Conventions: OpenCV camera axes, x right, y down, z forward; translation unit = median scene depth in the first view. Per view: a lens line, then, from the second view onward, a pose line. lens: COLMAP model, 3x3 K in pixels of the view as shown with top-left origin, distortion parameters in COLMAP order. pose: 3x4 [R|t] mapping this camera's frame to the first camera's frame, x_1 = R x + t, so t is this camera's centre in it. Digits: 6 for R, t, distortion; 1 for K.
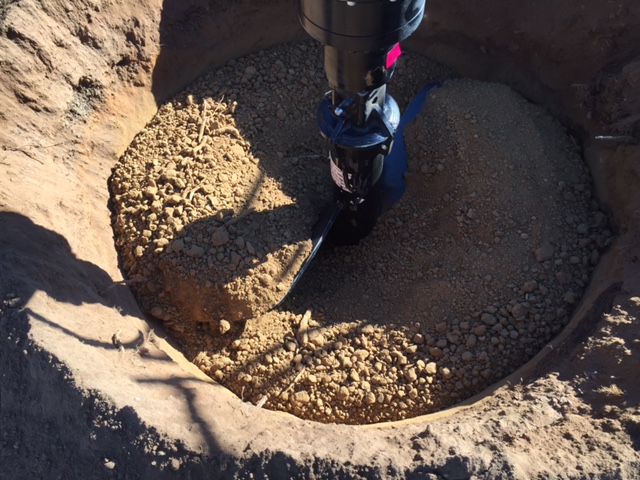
lens RADIAL K [[565.0, 0, 311.8], [0, 565.0, 241.8], [0, 0, 1]] dist [0.106074, -0.141983]
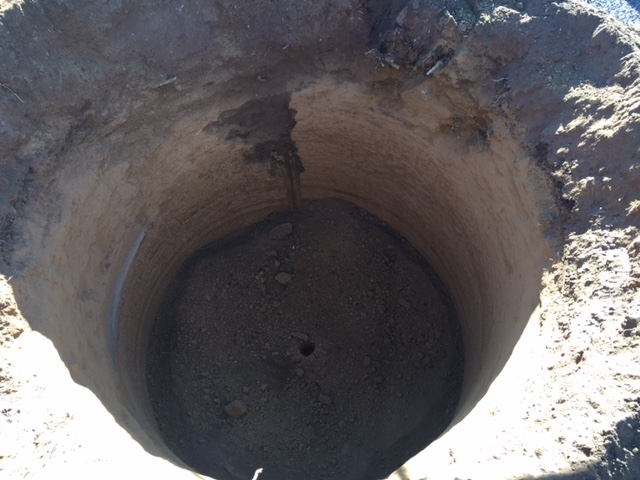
lens RADIAL K [[565.0, 0, 311.8], [0, 565.0, 241.8], [0, 0, 1]] dist [0.106074, -0.141983]
pose [[0.629596, -0.647419, 0.429486, -0.471534], [0.676617, 0.728601, 0.106442, -0.269739], [-0.381836, 0.223582, 0.896779, 0.133712]]
